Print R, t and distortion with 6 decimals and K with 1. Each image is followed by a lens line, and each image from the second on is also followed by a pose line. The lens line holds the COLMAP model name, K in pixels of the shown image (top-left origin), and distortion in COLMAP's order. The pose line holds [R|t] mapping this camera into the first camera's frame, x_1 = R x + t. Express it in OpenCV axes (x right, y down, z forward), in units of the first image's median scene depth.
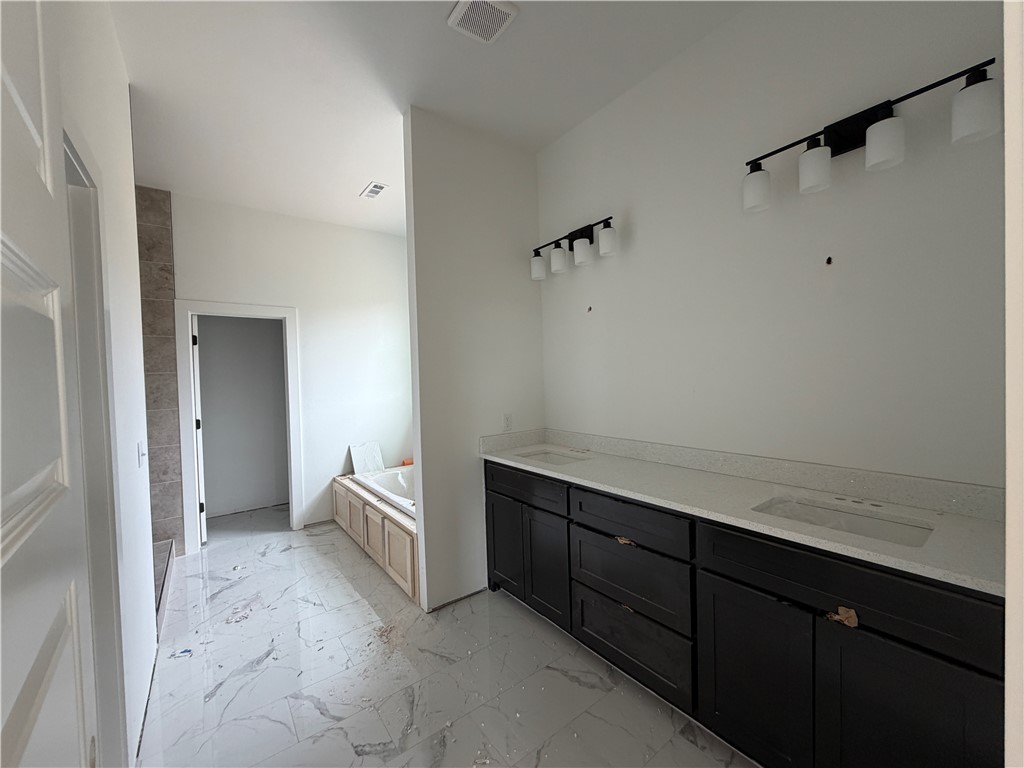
lens RADIAL K [[407.7, 0, 513.2], [0, 407.7, 389.5], [0, 0, 1]] dist [0.000308, 0.000038]
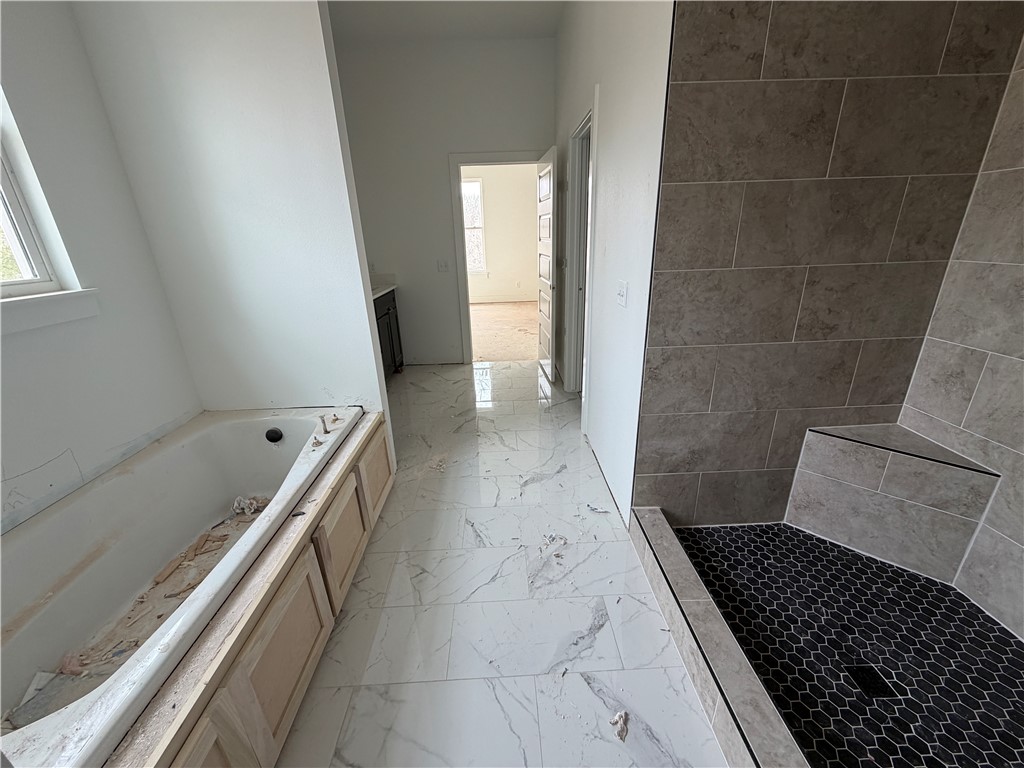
lens RADIAL K [[407.7, 0, 514.7], [0, 407.7, 383.7], [0, 0, 1]] dist [0.000308, 0.000038]
pose [[-0.818844, -0.147074, 0.554855, -1.308946], [0.070981, 0.933257, 0.352128, -0.009978], [-0.569611, 0.327721, -0.753752, 2.003857]]
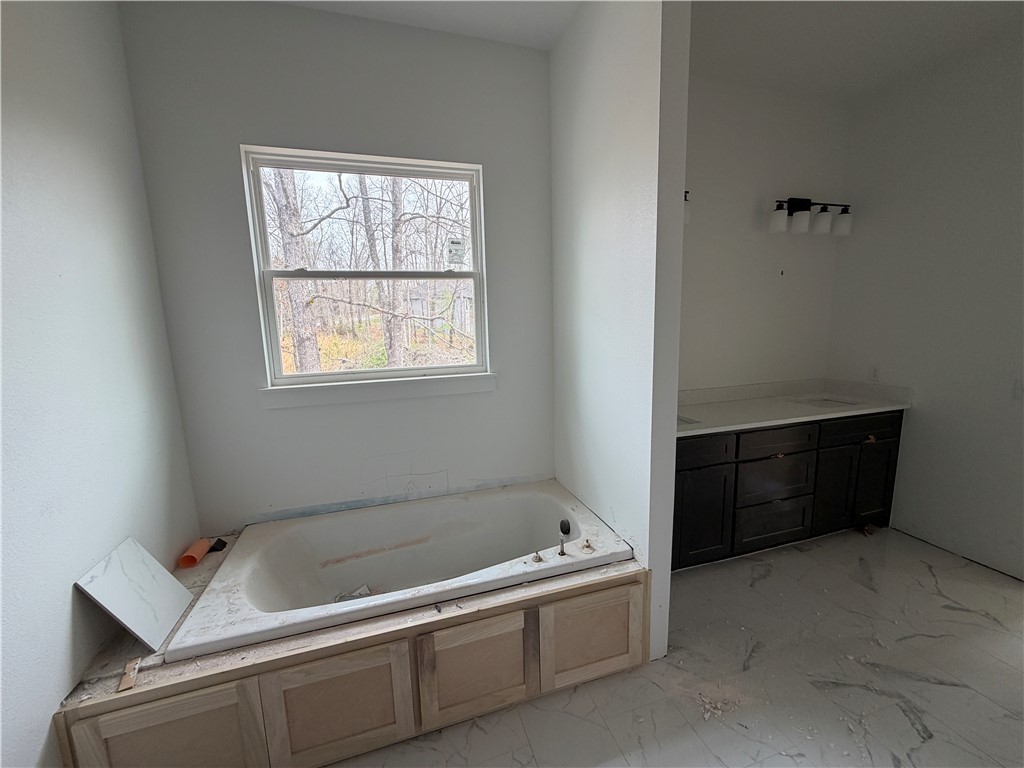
lens RADIAL K [[407.7, 0, 507.4], [0, 407.7, 384.4], [0, 0, 1]] dist [0.000308, 0.000038]
pose [[0.336123, -0.121515, 0.933946, -1.239051], [0.042206, 0.992589, 0.113955, -0.067307], [-0.940872, 0.001115, 0.338761, 1.319801]]
